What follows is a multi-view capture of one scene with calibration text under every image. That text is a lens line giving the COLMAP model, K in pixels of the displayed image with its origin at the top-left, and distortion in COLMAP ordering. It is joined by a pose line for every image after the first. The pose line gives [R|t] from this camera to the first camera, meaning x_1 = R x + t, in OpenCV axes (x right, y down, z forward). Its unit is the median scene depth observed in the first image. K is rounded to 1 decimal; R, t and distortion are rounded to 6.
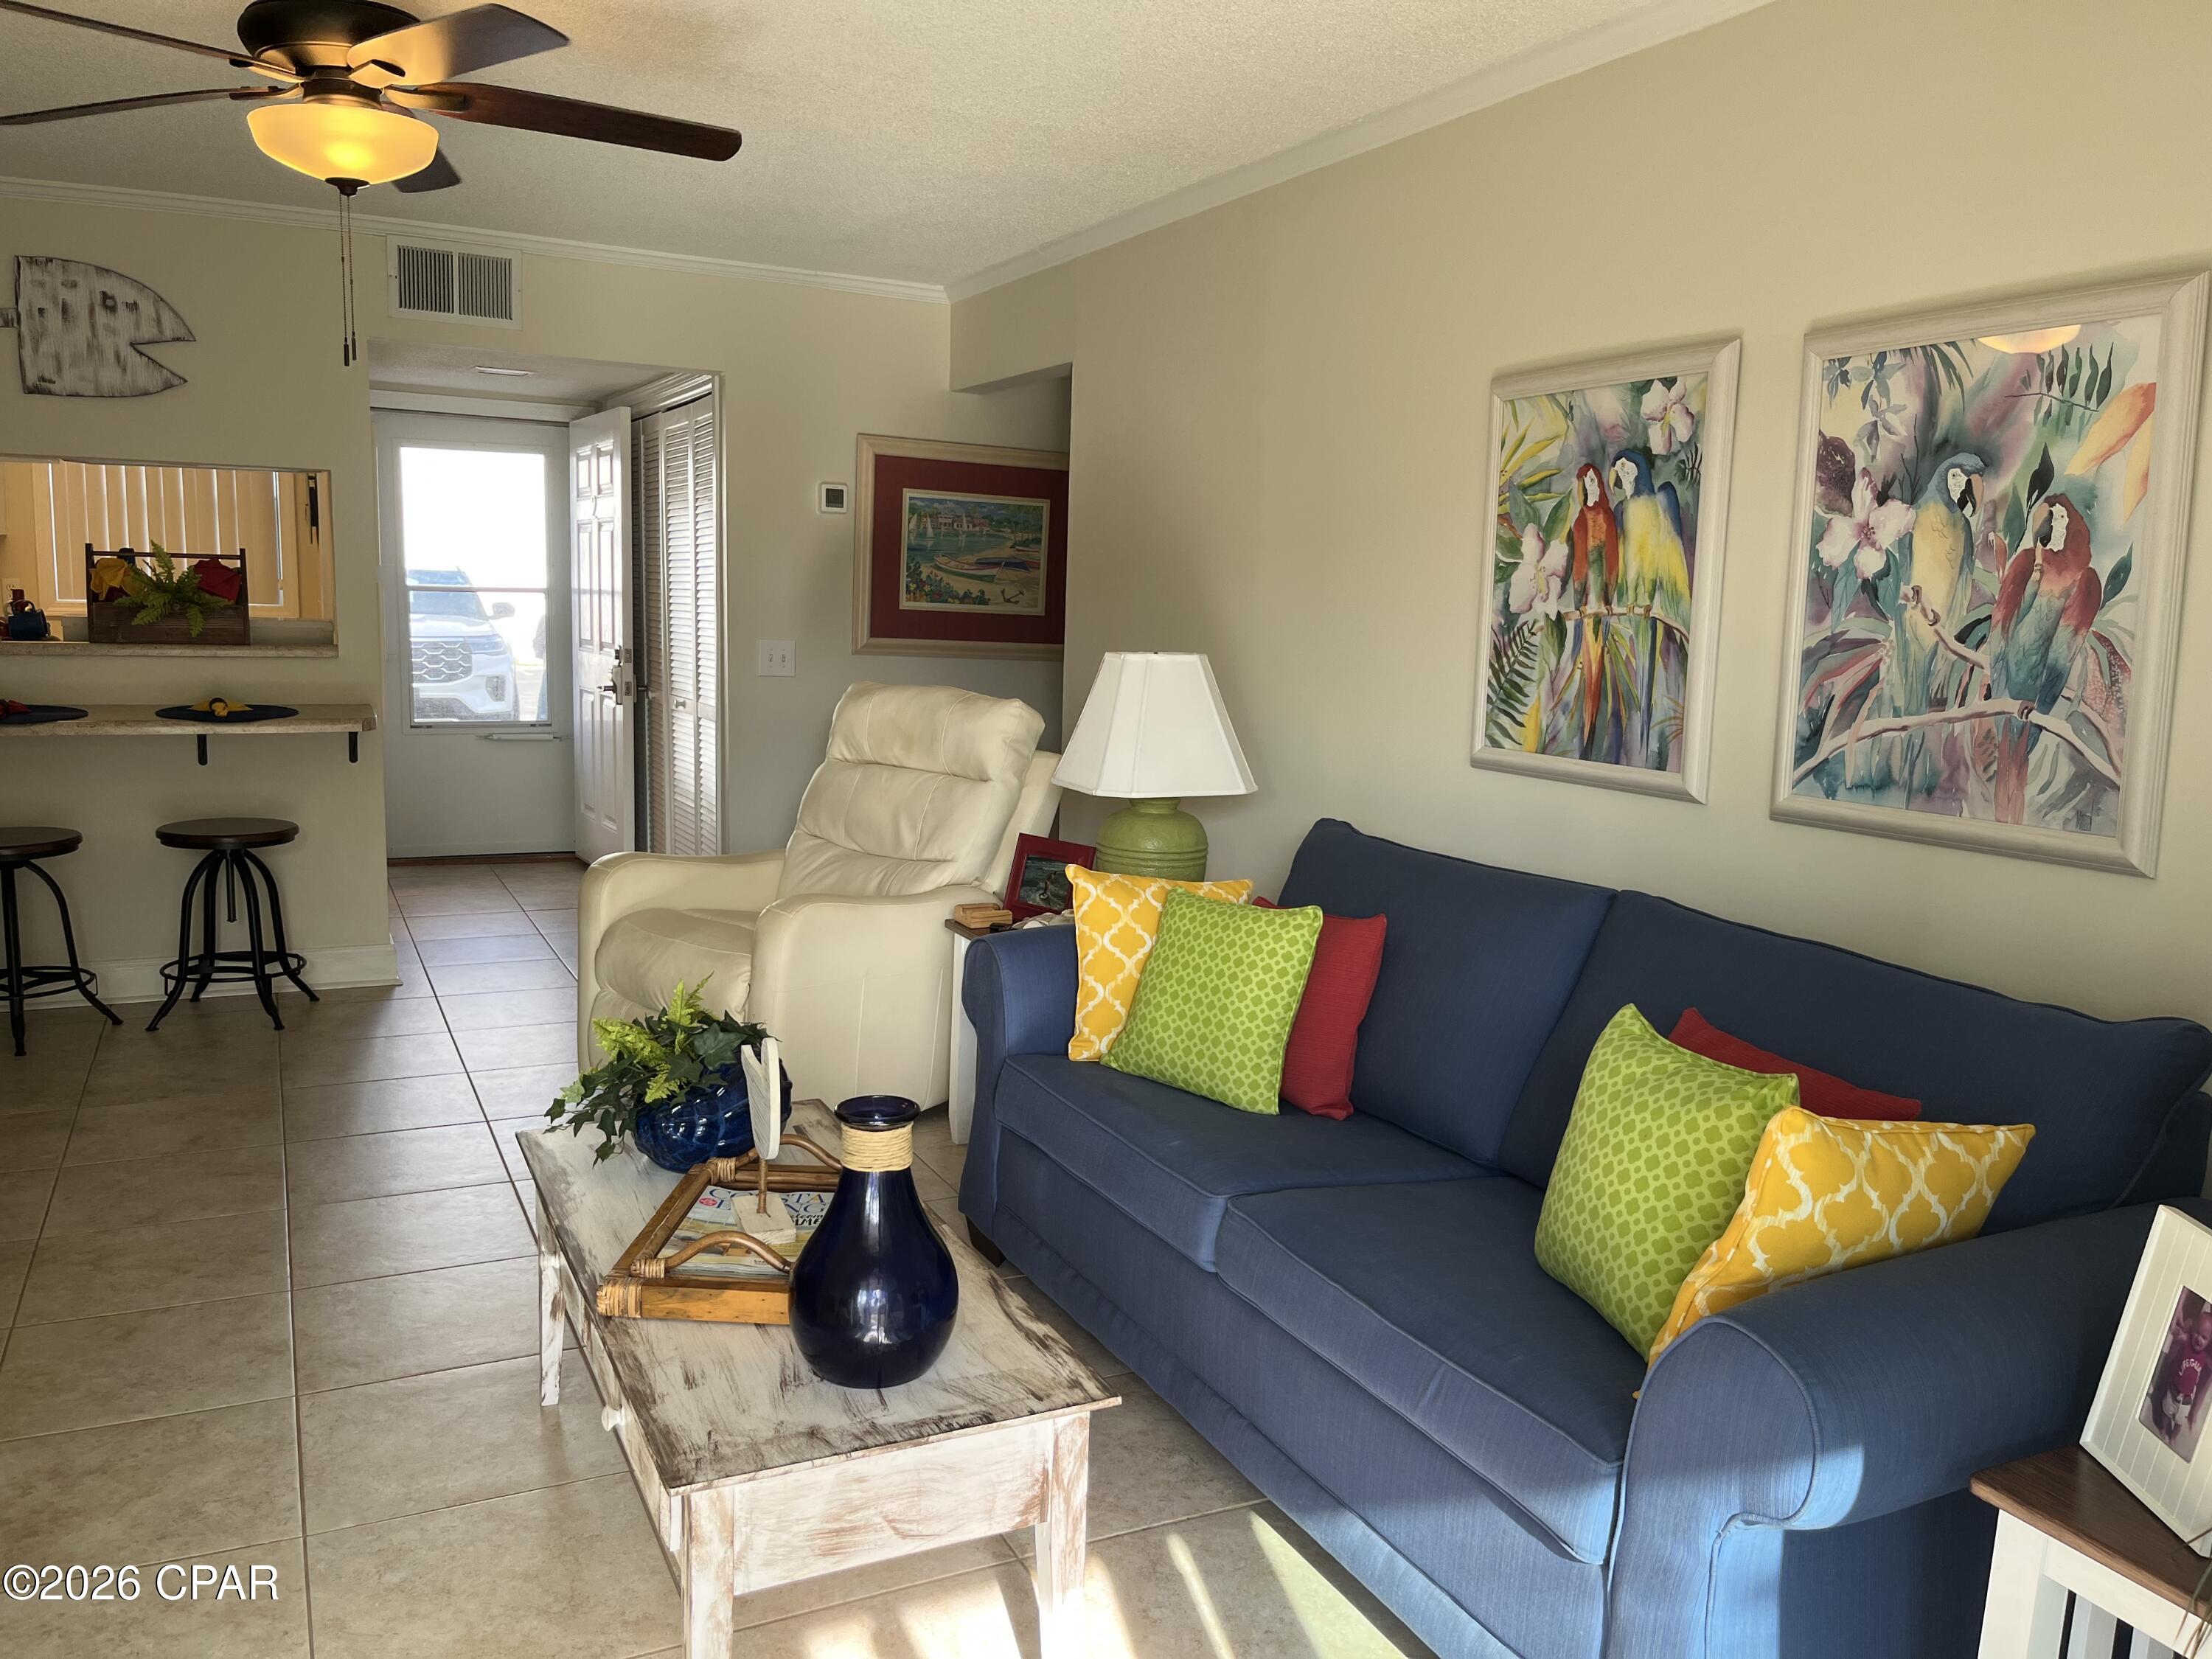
lens RADIAL K [[1667.2, 0, 1108.0], [0, 1667.2, 824.0], [0, 0, 1]] dist [0.029352, -0.017941]
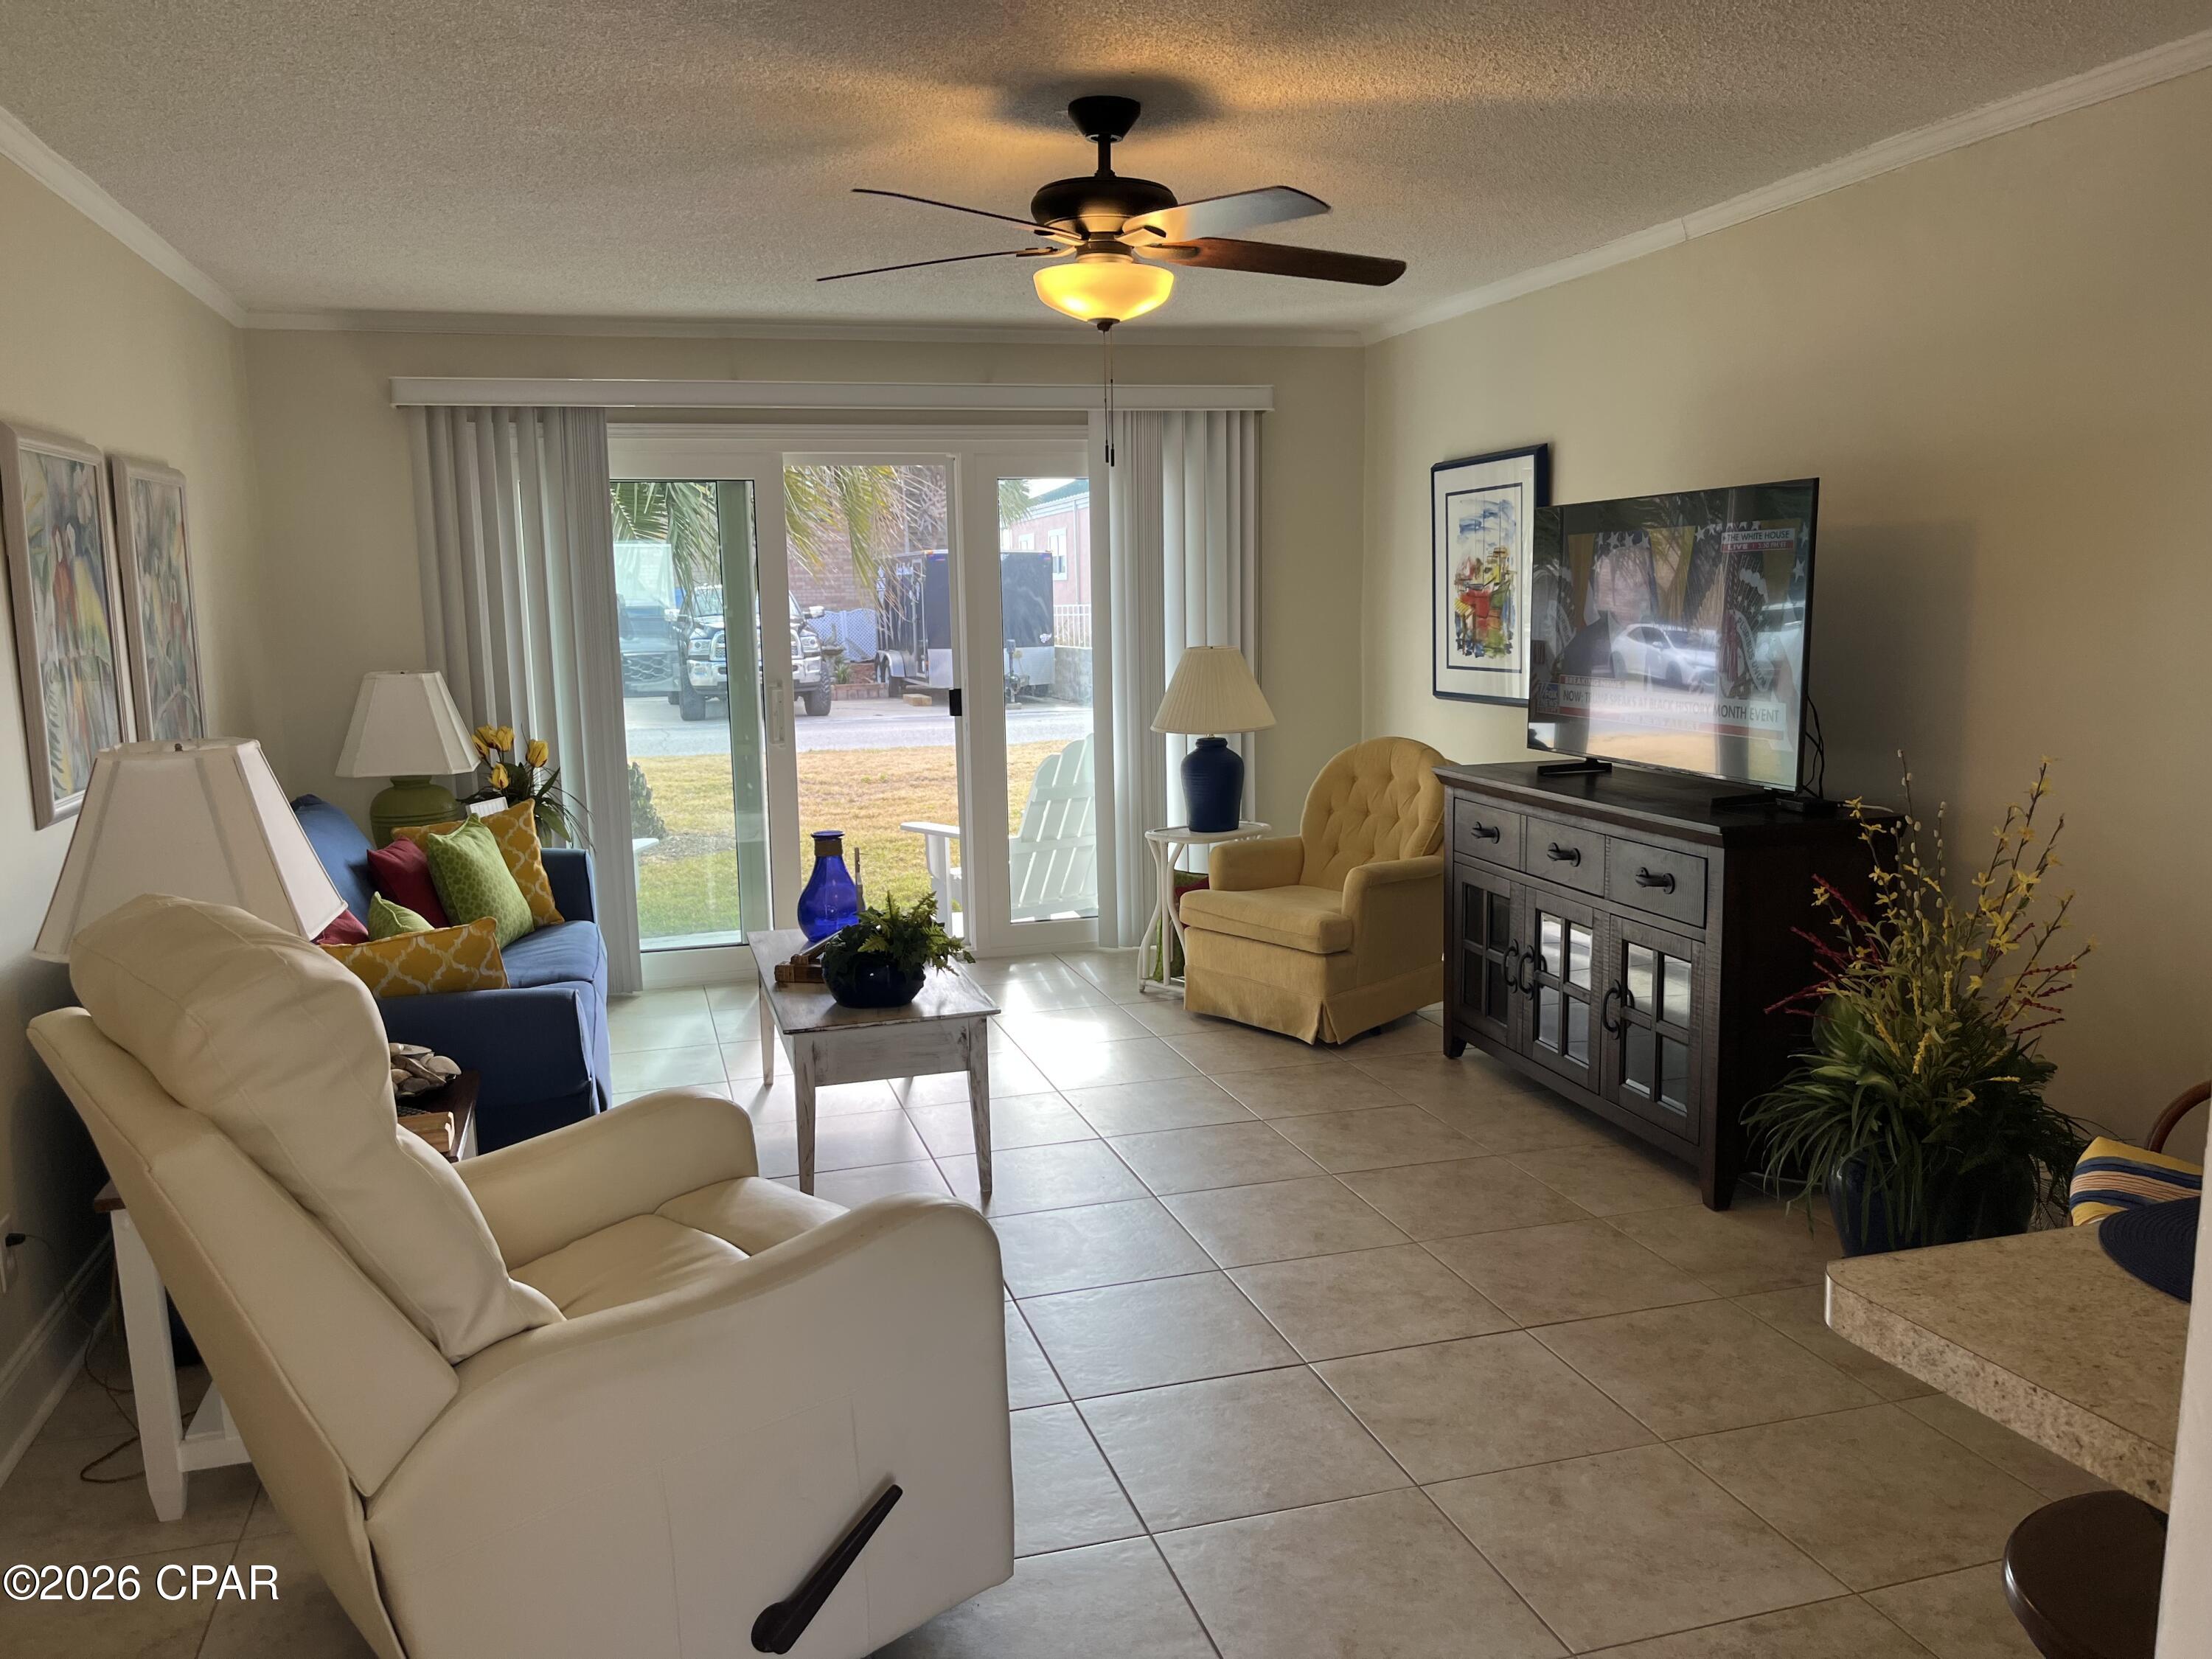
lens RADIAL K [[1667.2, 0, 1103.2], [0, 1667.2, 832.1], [0, 0, 1]] dist [0.029352, -0.017941]
pose [[-0.983414, -0.035798, 0.177805, -0.584075], [0.016208, 0.959061, 0.282734, -0.319271], [-0.180647, 0.280926, -0.942575, 1.956210]]
